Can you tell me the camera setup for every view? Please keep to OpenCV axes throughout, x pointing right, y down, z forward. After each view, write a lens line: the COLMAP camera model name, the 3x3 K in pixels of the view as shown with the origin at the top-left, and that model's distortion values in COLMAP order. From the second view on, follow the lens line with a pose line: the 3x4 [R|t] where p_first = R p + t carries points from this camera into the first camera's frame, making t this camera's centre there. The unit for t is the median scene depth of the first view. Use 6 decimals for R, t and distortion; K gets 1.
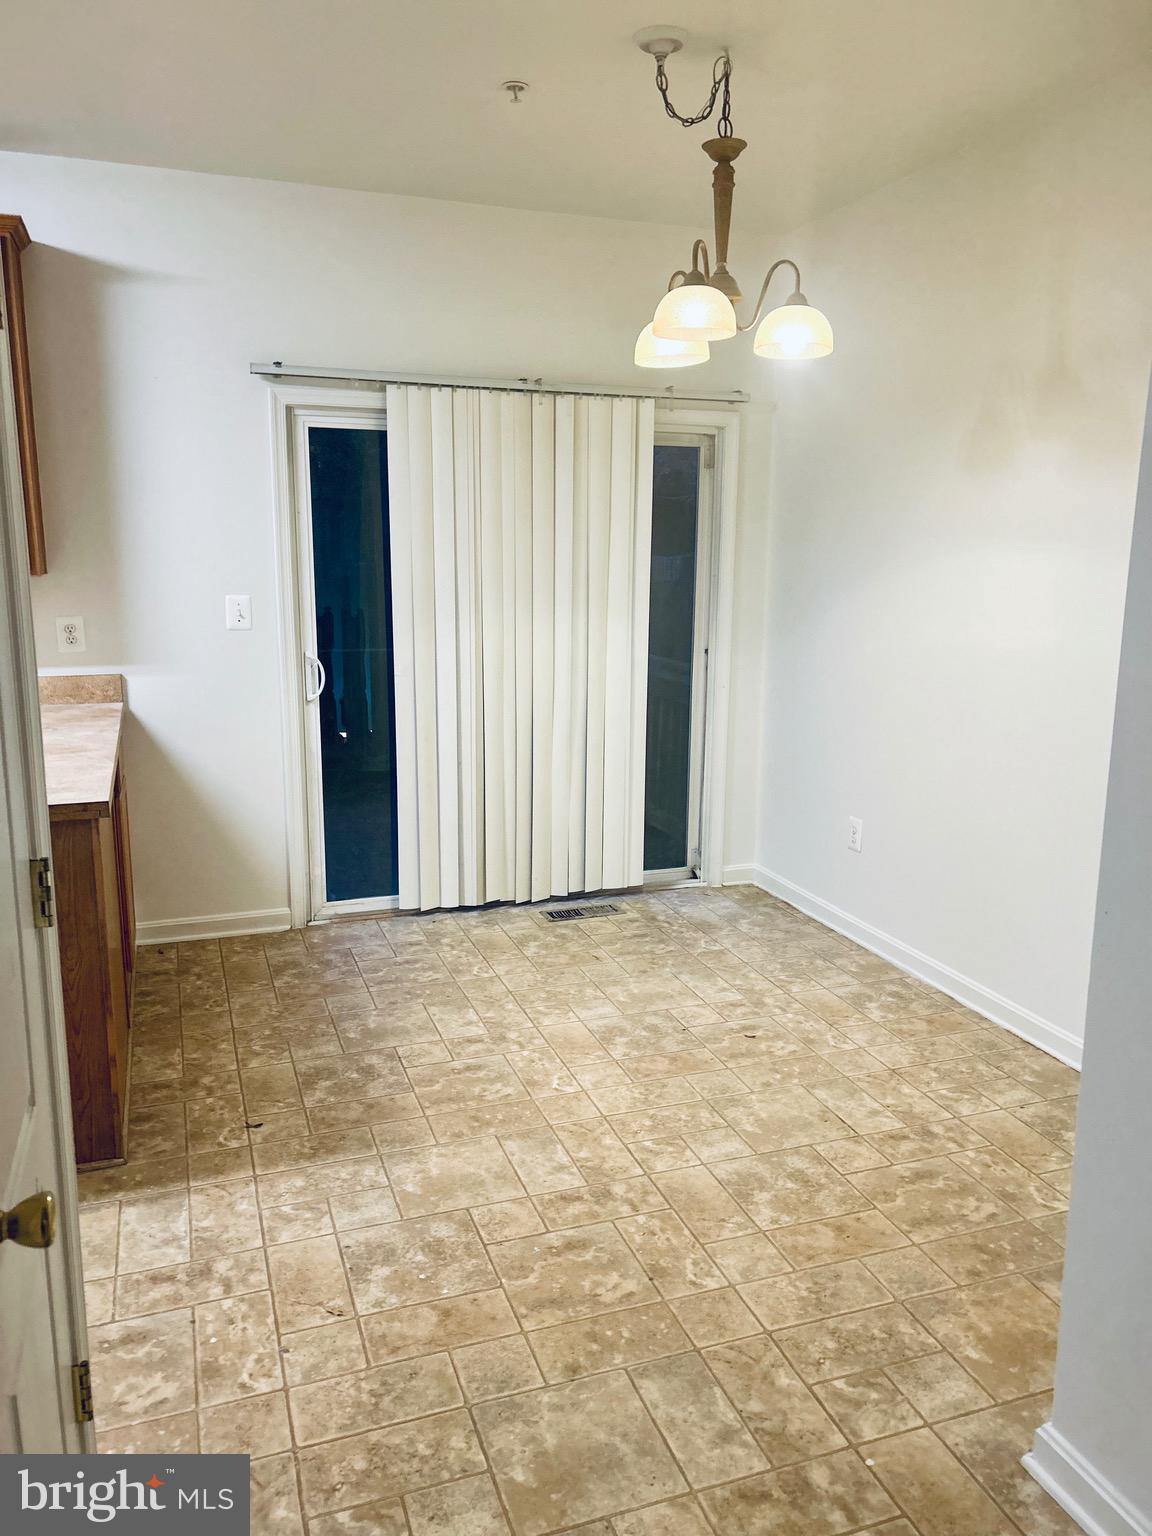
lens RADIAL K [[1145.9, 0, 579.7], [0, 1145.9, 775.1], [0, 0, 1]] dist [0.014722, -0.003190]
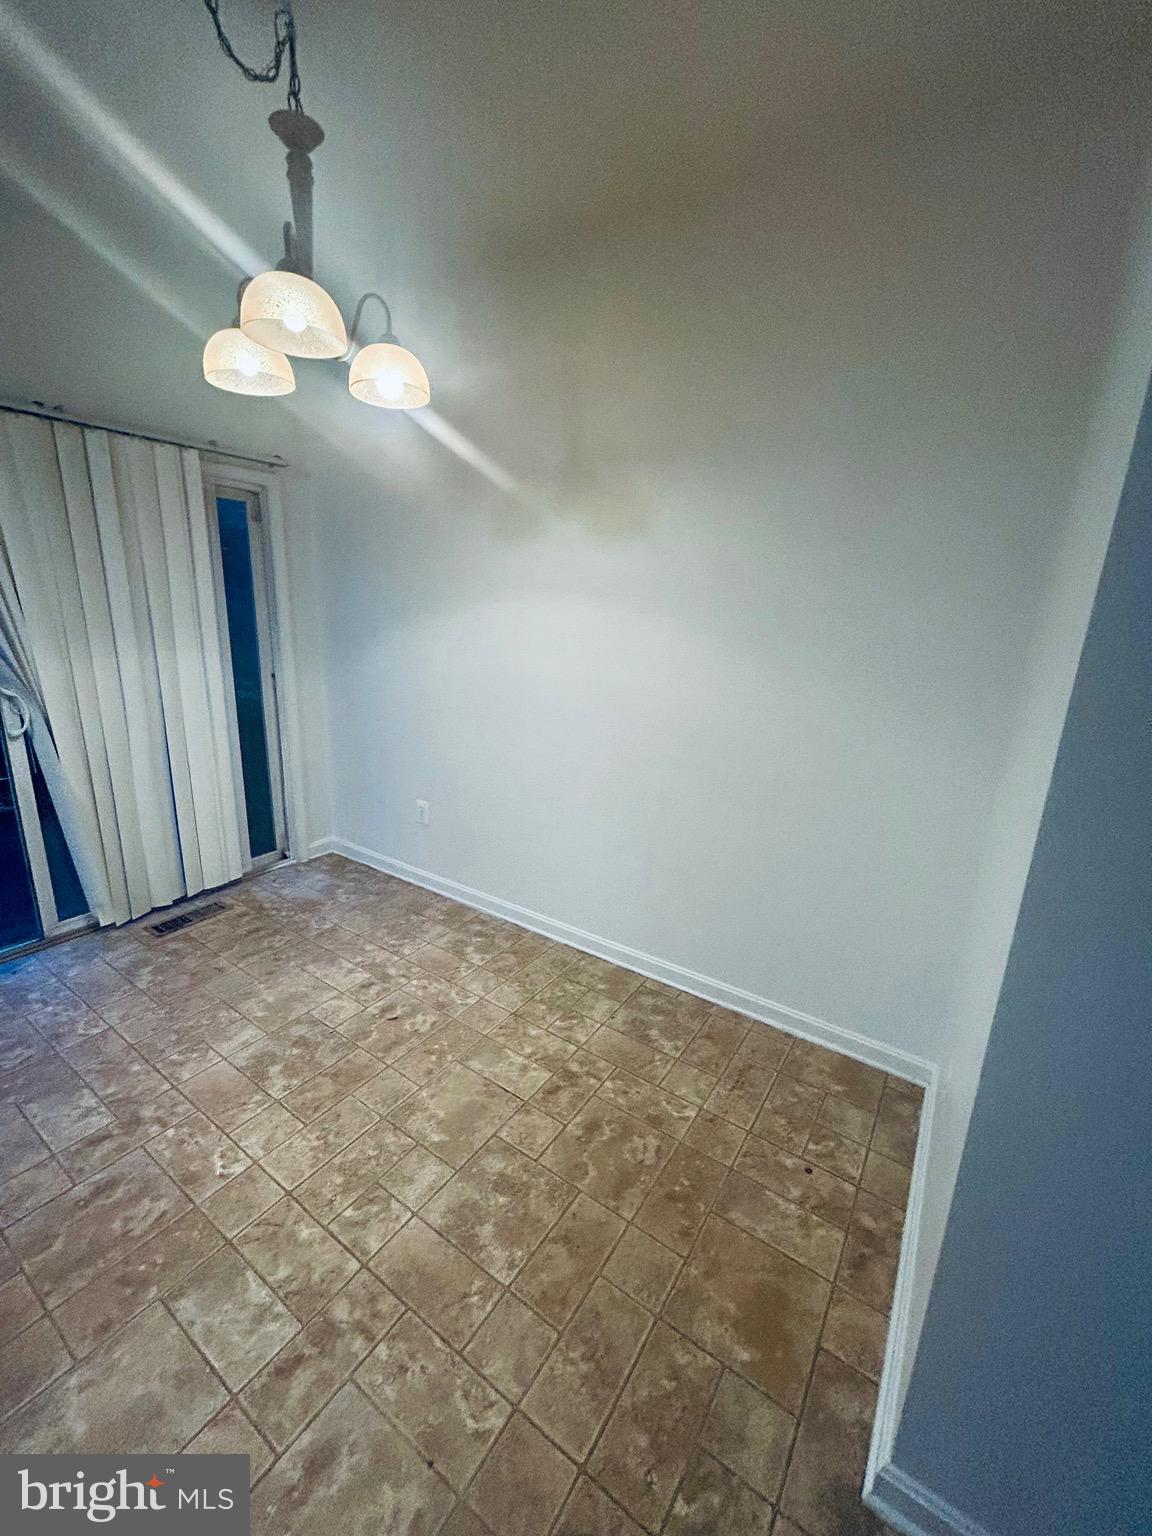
lens RADIAL K [[621.2, 0, 576.0], [0, 621.2, 768.0], [0, 0, 1]] dist [0.001156, -0.000201]
pose [[0.805417, -0.128551, 0.578600, -0.032406], [0.083825, 0.991090, 0.103511, -0.070658], [-0.586751, -0.034869, 0.809016, 0.365899]]
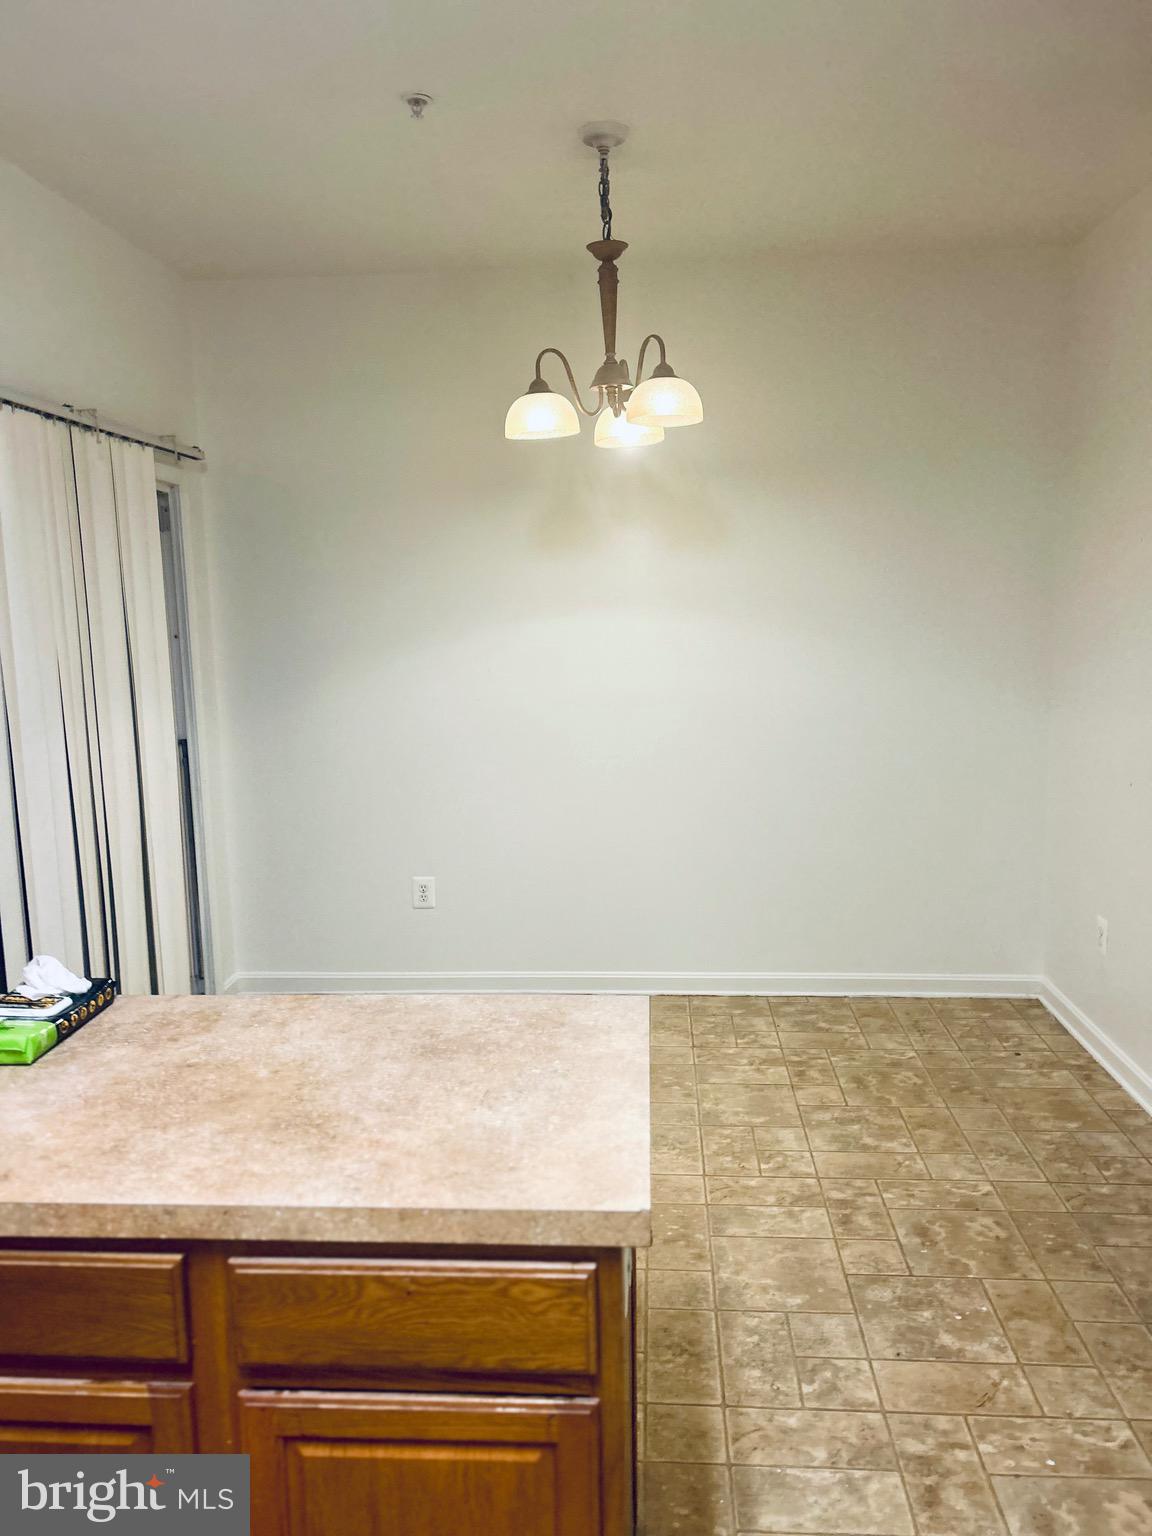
lens RADIAL K [[1145.9, 0, 579.7], [0, 1145.9, 775.1], [0, 0, 1]] dist [0.014722, -0.003190]
pose [[0.409583, -0.160582, 0.898028, -0.711683], [0.203324, 0.975694, 0.081735, -0.123996], [-0.889326, 0.149113, 0.432278, 0.489884]]
